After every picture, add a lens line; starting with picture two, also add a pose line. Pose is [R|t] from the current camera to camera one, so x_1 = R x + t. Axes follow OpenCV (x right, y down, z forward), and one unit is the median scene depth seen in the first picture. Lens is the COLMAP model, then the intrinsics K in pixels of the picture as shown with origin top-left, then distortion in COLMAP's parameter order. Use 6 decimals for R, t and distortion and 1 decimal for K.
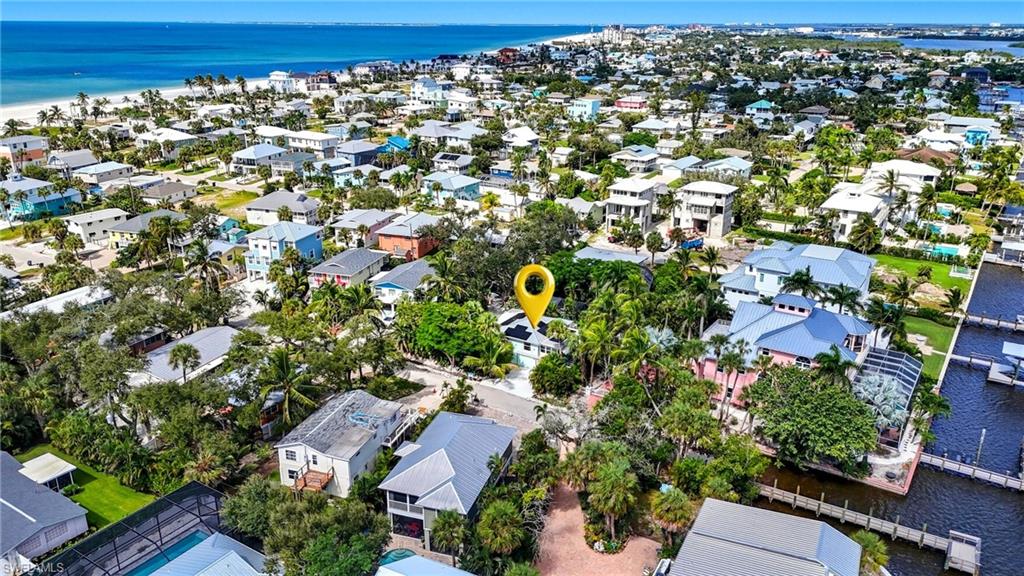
lens RADIAL K [[747.1, 0, 514.6], [0, 747.1, 289.4], [0, 0, 1]] dist [0.037886, -0.037546]
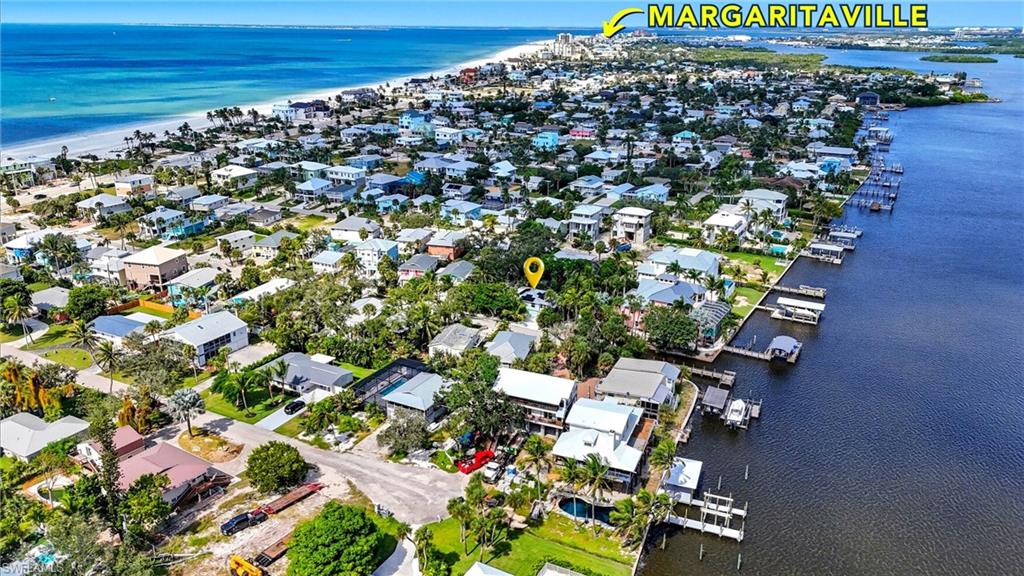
lens RADIAL K [[747.1, 0, 514.2], [0, 747.1, 287.4], [0, 0, 1]] dist [0.037886, -0.037546]
pose [[0.997987, -0.020176, 0.060117, -0.088412], [0.020407, 0.999787, -0.003230, 0.022651], [-0.060039, 0.004450, 0.998186, -0.542650]]
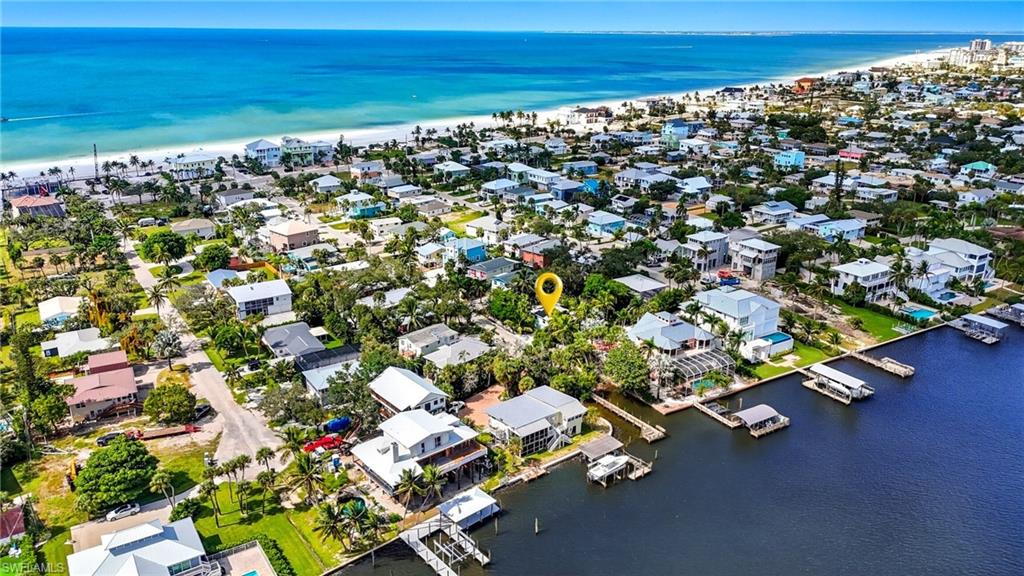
lens RADIAL K [[747.1, 0, 515.0], [0, 747.1, 288.8], [0, 0, 1]] dist [0.037886, -0.037546]
pose [[0.907529, 0.135749, -0.397447, 0.419289], [-0.139429, 0.990035, 0.019776, -0.018716], [0.396171, 0.037468, 0.917412, -0.457224]]
